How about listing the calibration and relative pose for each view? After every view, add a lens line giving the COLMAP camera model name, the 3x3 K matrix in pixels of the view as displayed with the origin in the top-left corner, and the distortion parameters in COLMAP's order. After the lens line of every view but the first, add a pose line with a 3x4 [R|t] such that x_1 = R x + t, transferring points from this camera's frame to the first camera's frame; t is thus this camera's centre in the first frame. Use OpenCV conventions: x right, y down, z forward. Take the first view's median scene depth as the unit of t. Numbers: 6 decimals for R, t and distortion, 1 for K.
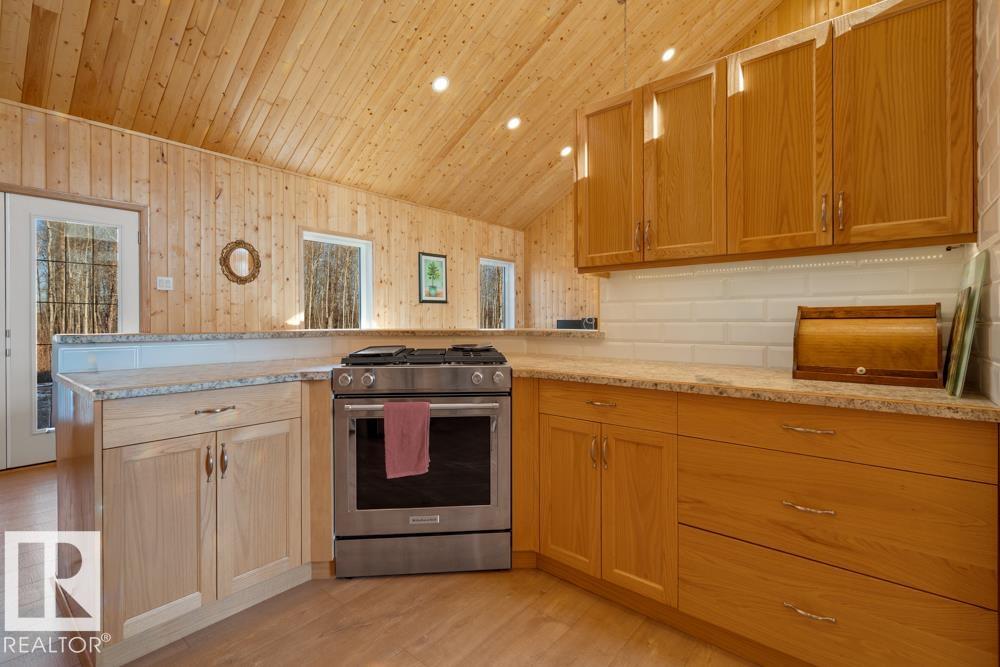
lens RADIAL K [[453.6, 0, 502.7], [0, 453.6, 321.3], [0, 0, 1]] dist [-0.000123, 0.000155]
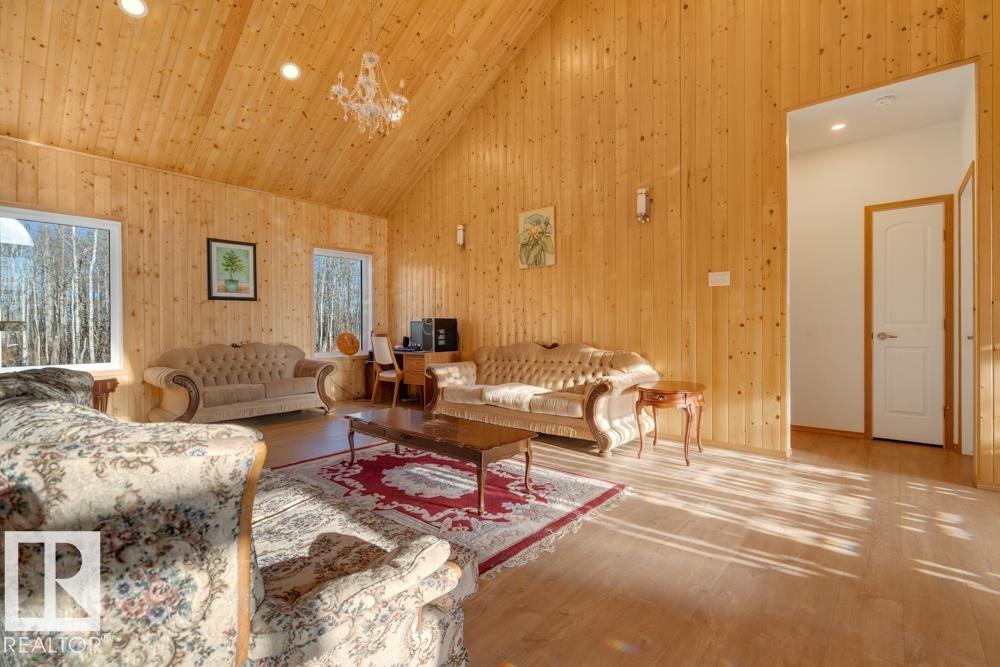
lens RADIAL K [[453.6, 0, 504.1], [0, 453.6, 332.0], [0, 0, 1]] dist [-0.000123, 0.000155]
pose [[0.999707, 0.004115, -0.023871, 0.534934], [-0.003809, 0.999910, 0.012872, 0.007625], [0.023921, -0.012777, 0.999632, 0.273006]]
